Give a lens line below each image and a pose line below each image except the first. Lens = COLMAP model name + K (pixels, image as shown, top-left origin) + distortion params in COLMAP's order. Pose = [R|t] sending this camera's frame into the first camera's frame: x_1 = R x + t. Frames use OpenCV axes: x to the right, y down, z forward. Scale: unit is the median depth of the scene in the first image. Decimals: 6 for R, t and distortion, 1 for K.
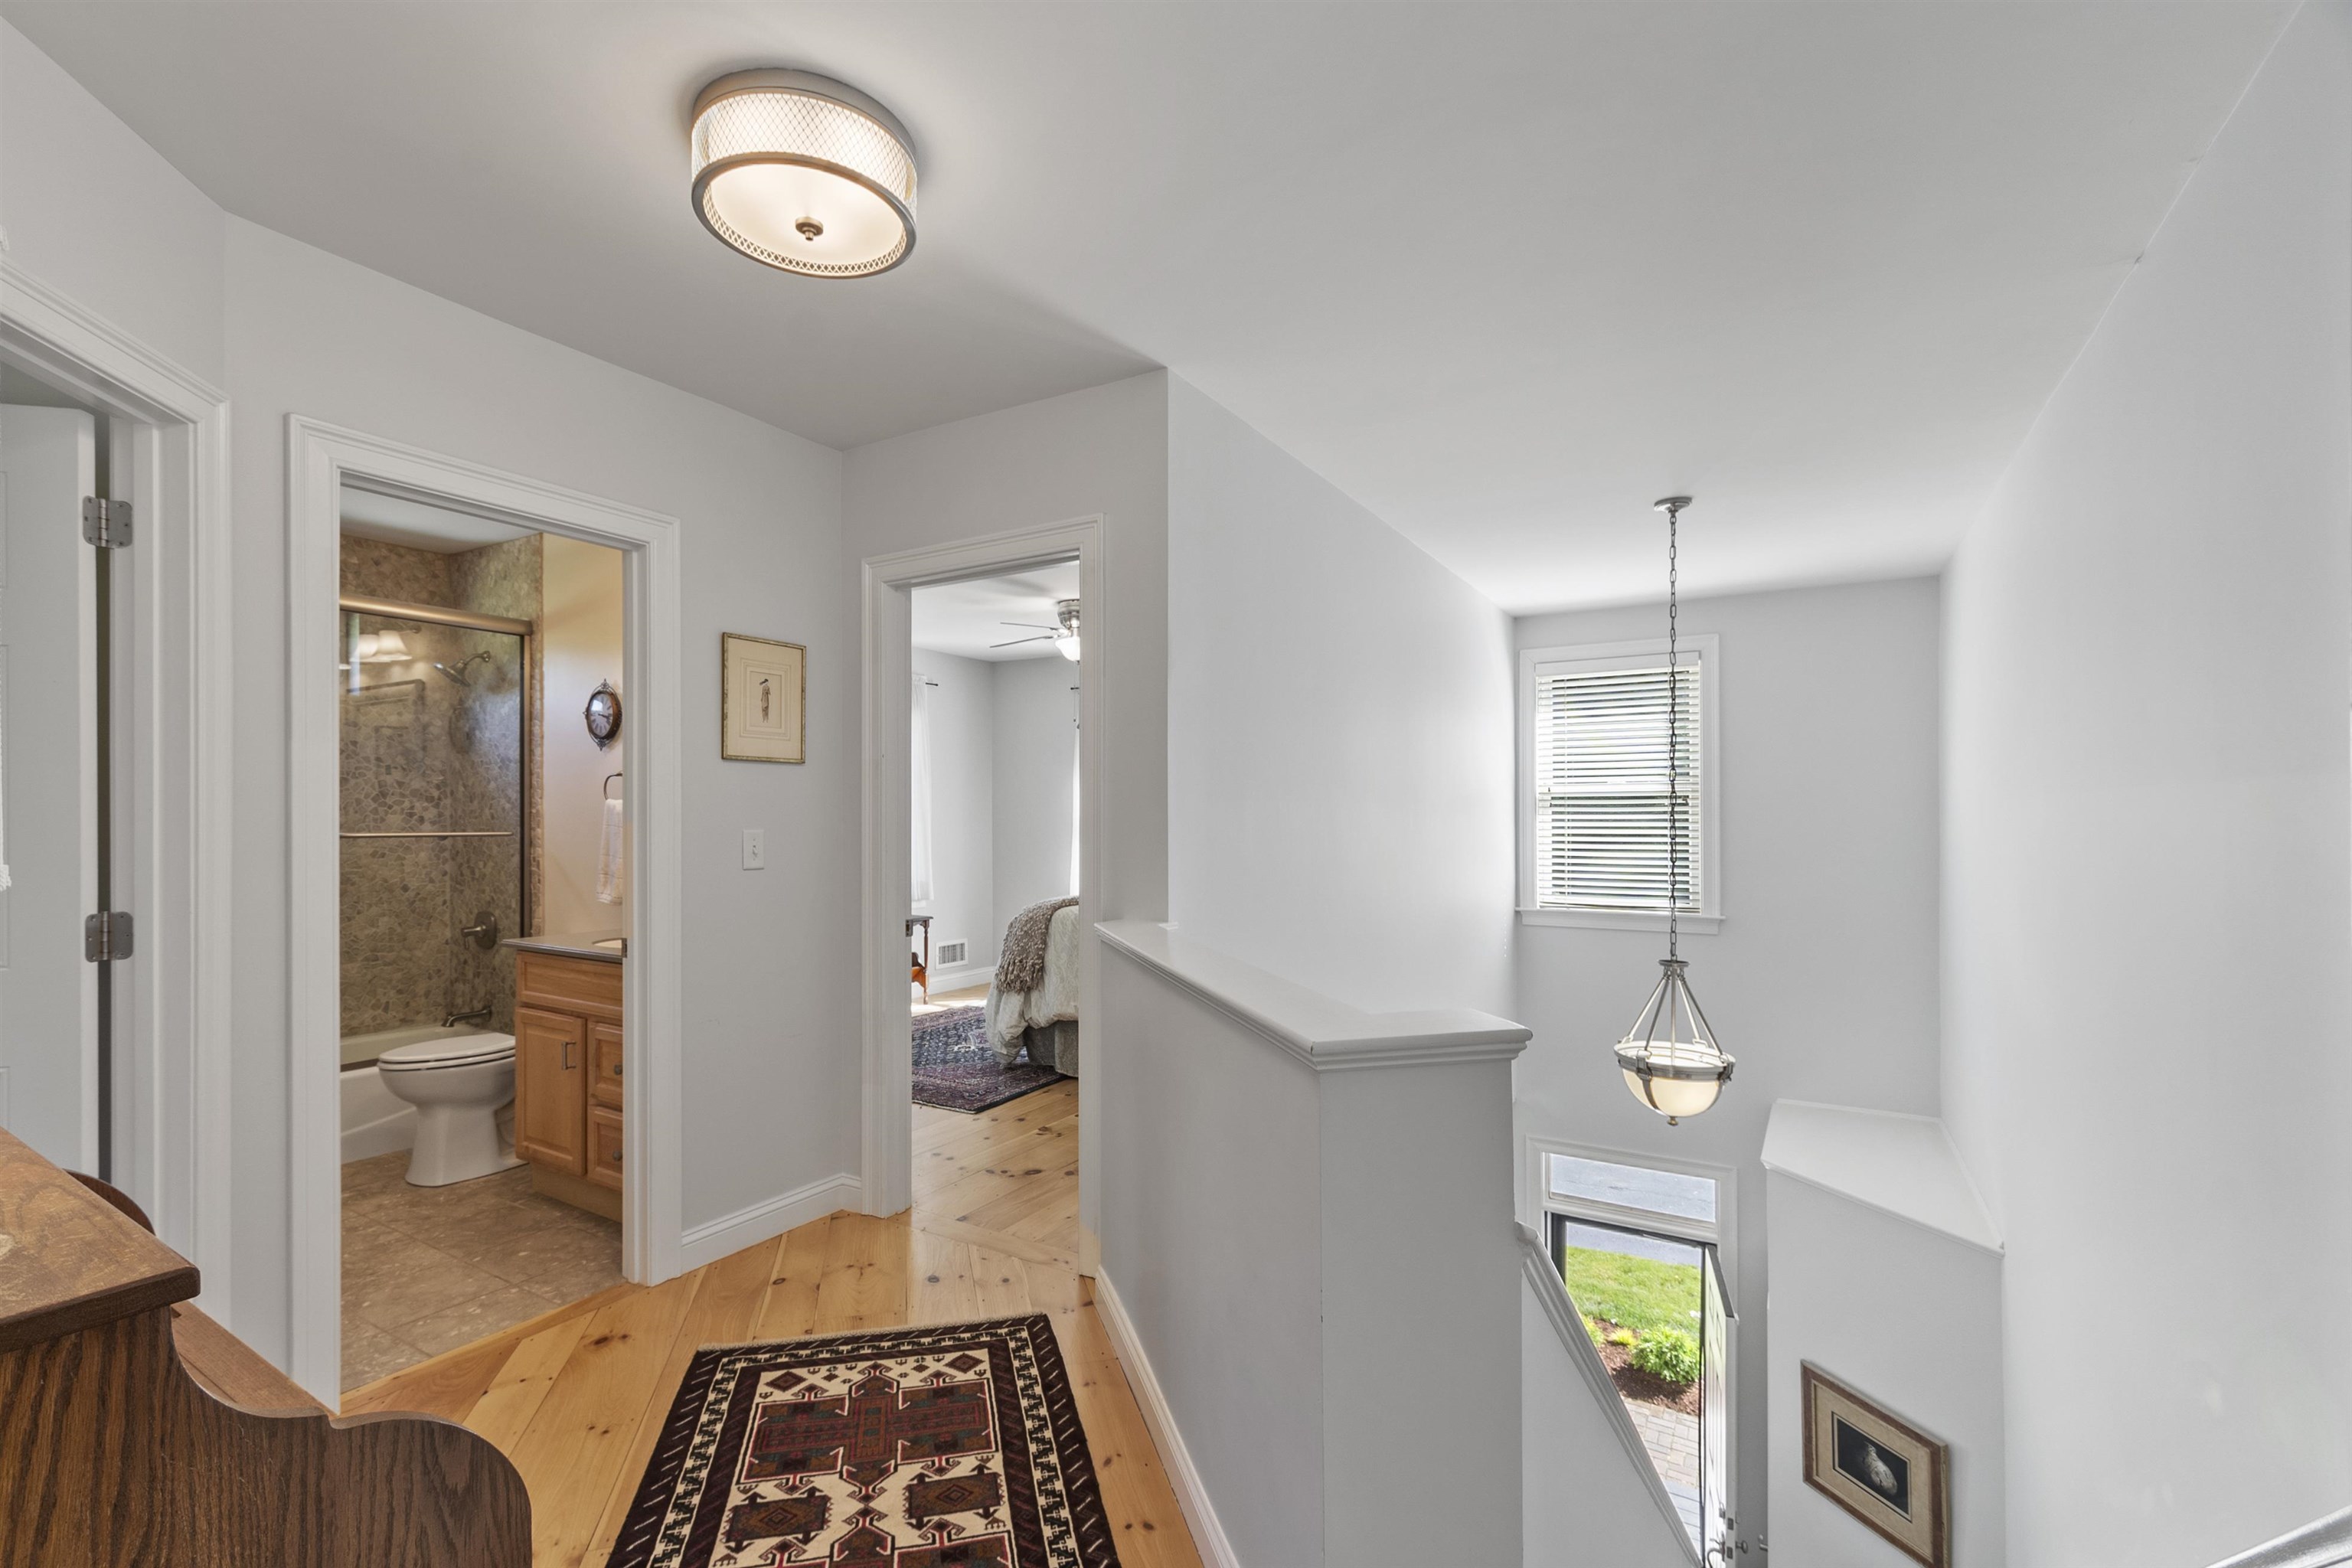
lens RADIAL K [[1029.0, 0, 1137.1], [0, 1029.0, 818.0], [0, 0, 1]] dist [0.003399, -0.000546]
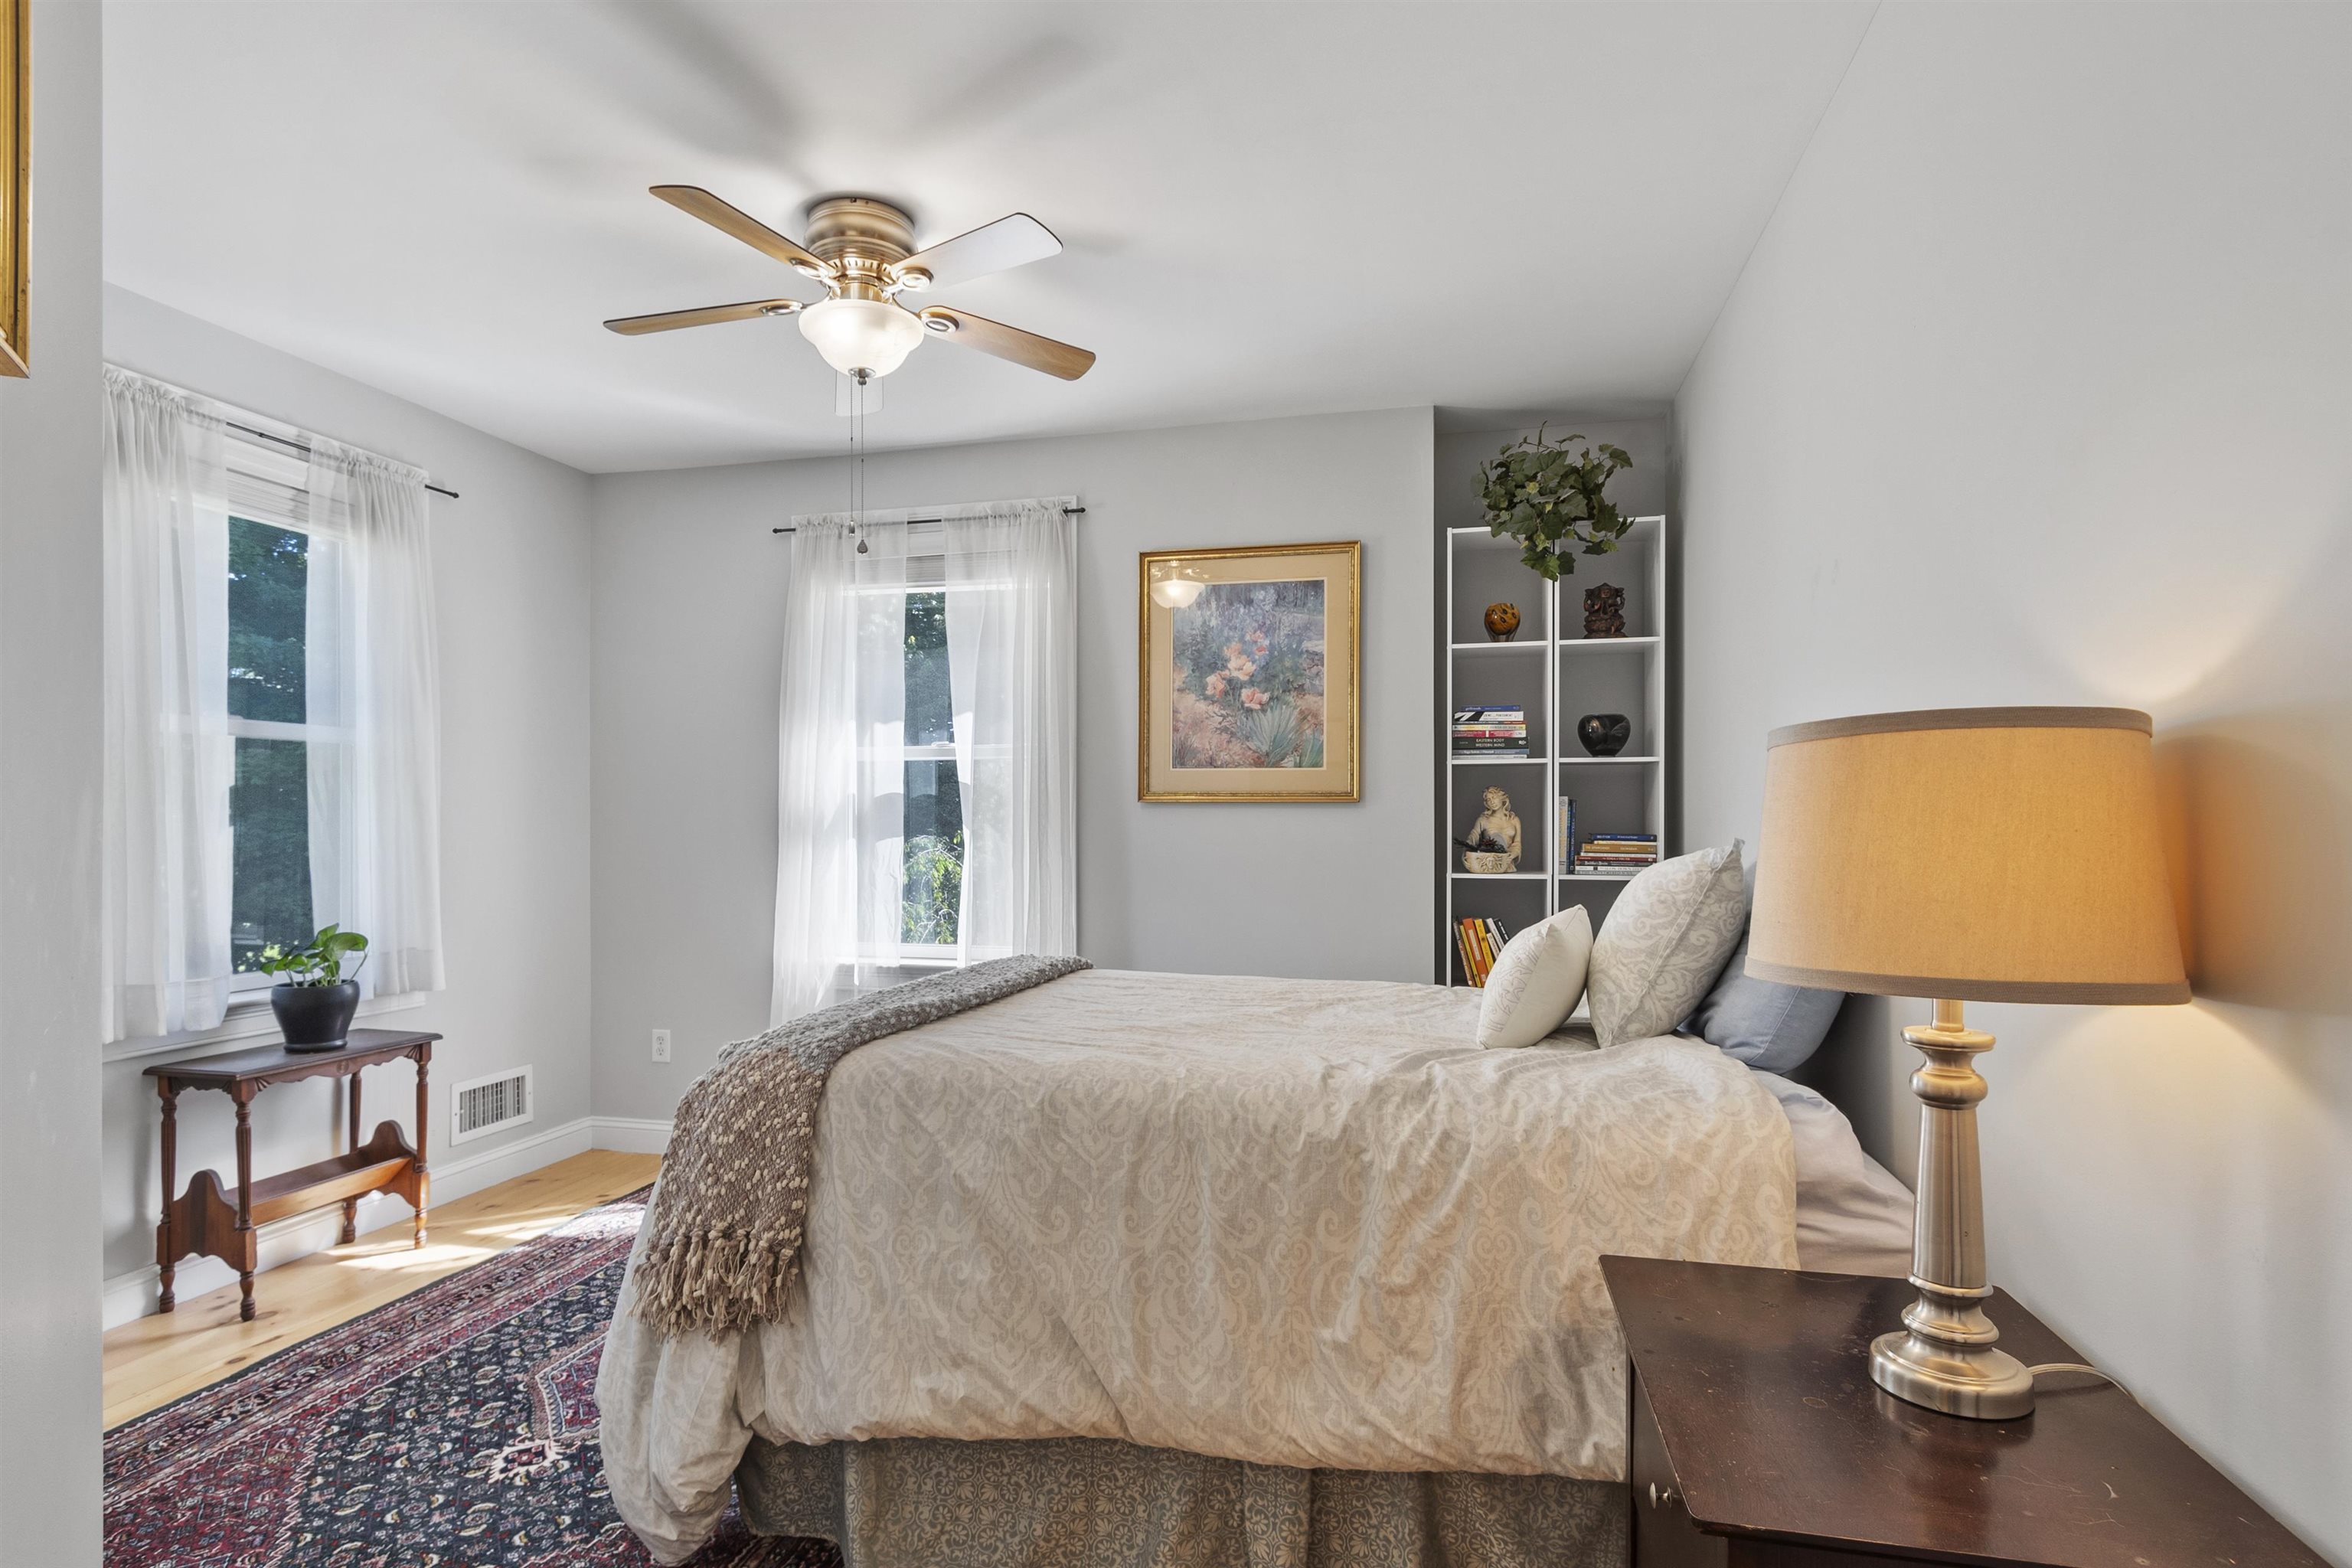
lens RADIAL K [[1179.9, 0, 1170.4], [0, 1179.9, 798.5], [0, 0, 1]] dist [0.000847, -0.002192]
pose [[0.944019, 0.003733, 0.329869, -0.094543], [0.000992, 0.999899, -0.014154, 0.009394], [-0.329889, 0.013689, 0.943921, 0.551774]]
